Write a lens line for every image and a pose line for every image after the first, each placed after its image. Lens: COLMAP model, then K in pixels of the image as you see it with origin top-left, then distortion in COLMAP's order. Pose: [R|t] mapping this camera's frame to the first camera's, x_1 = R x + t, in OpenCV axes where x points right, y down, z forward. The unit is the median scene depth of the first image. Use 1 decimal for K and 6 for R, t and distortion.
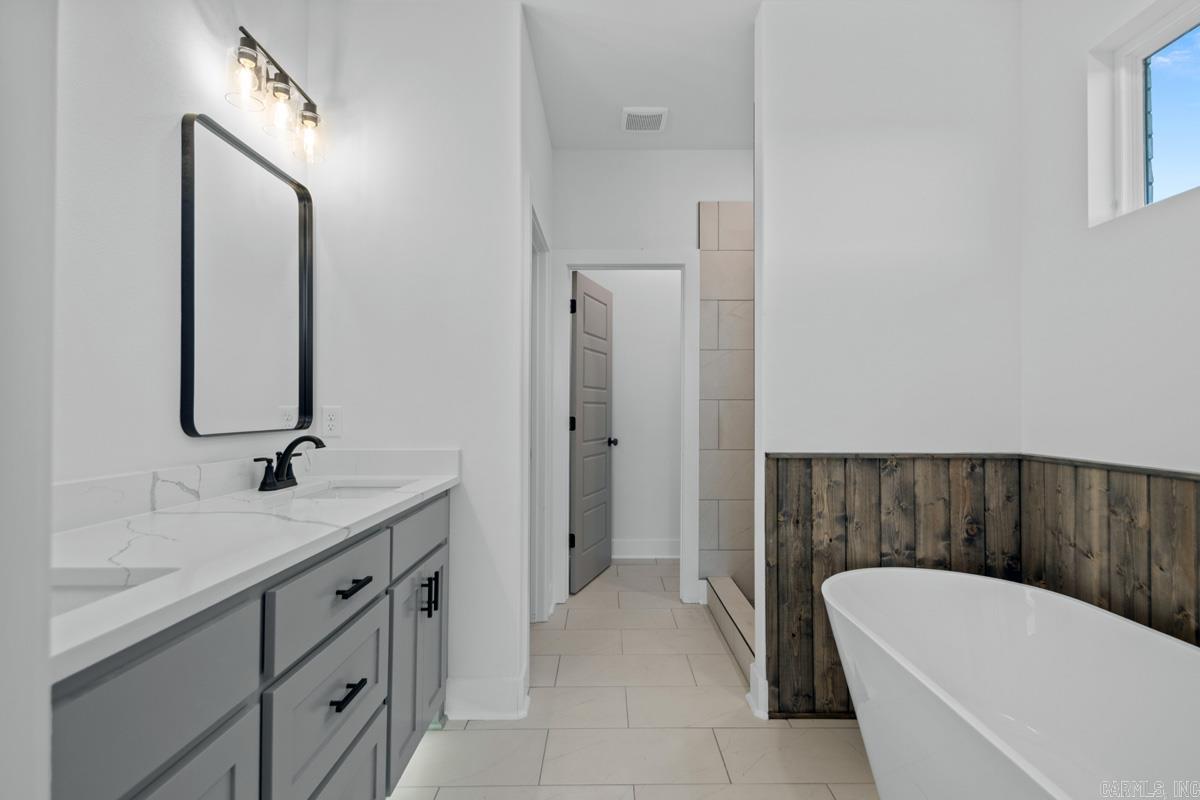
lens RADIAL K [[559.8, 0, 604.3], [0, 559.8, 400.3], [0, 0, 1]] dist [0.029457, -0.007320]
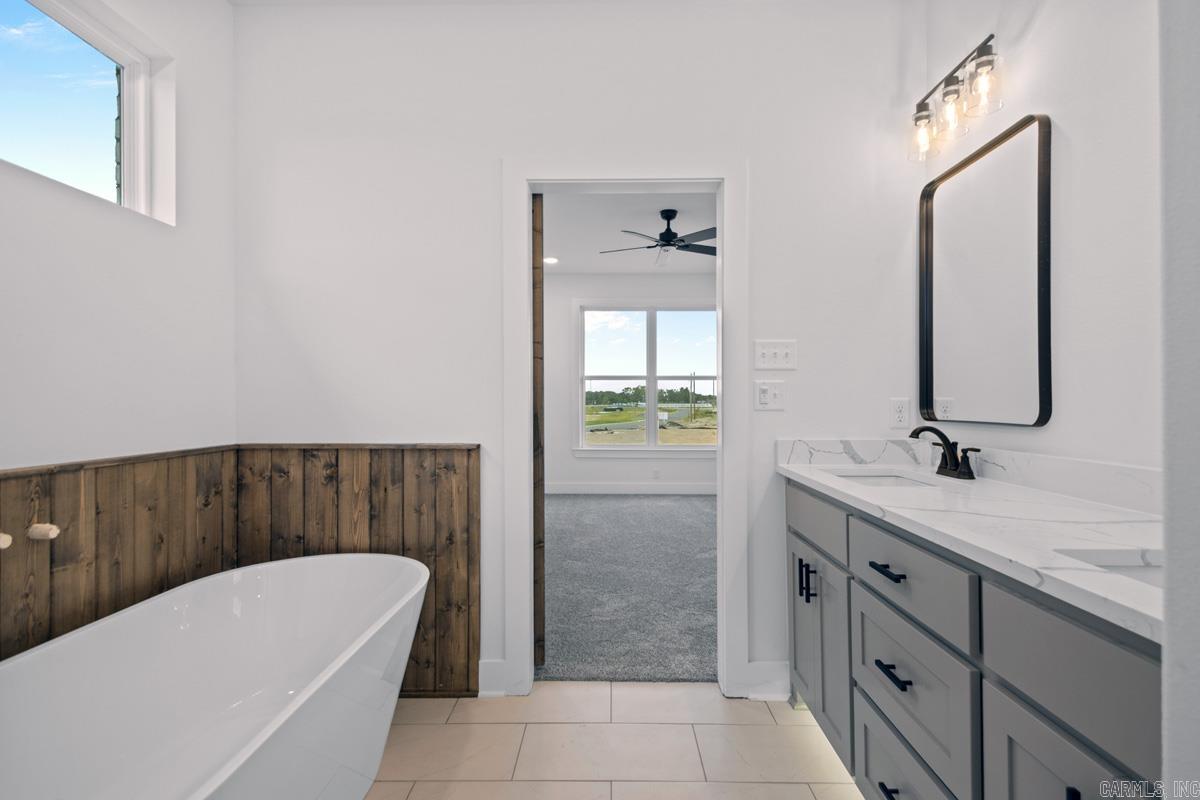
lens RADIAL K [[559.8, 0, 599.0], [0, 559.8, 396.6], [0, 0, 1]] dist [0.029457, -0.007320]
pose [[-0.999865, 0.004852, 0.015692, 0.072362], [0.004597, 0.999858, -0.016240, 0.022613], [-0.015769, -0.016166, -0.999745, 2.076111]]
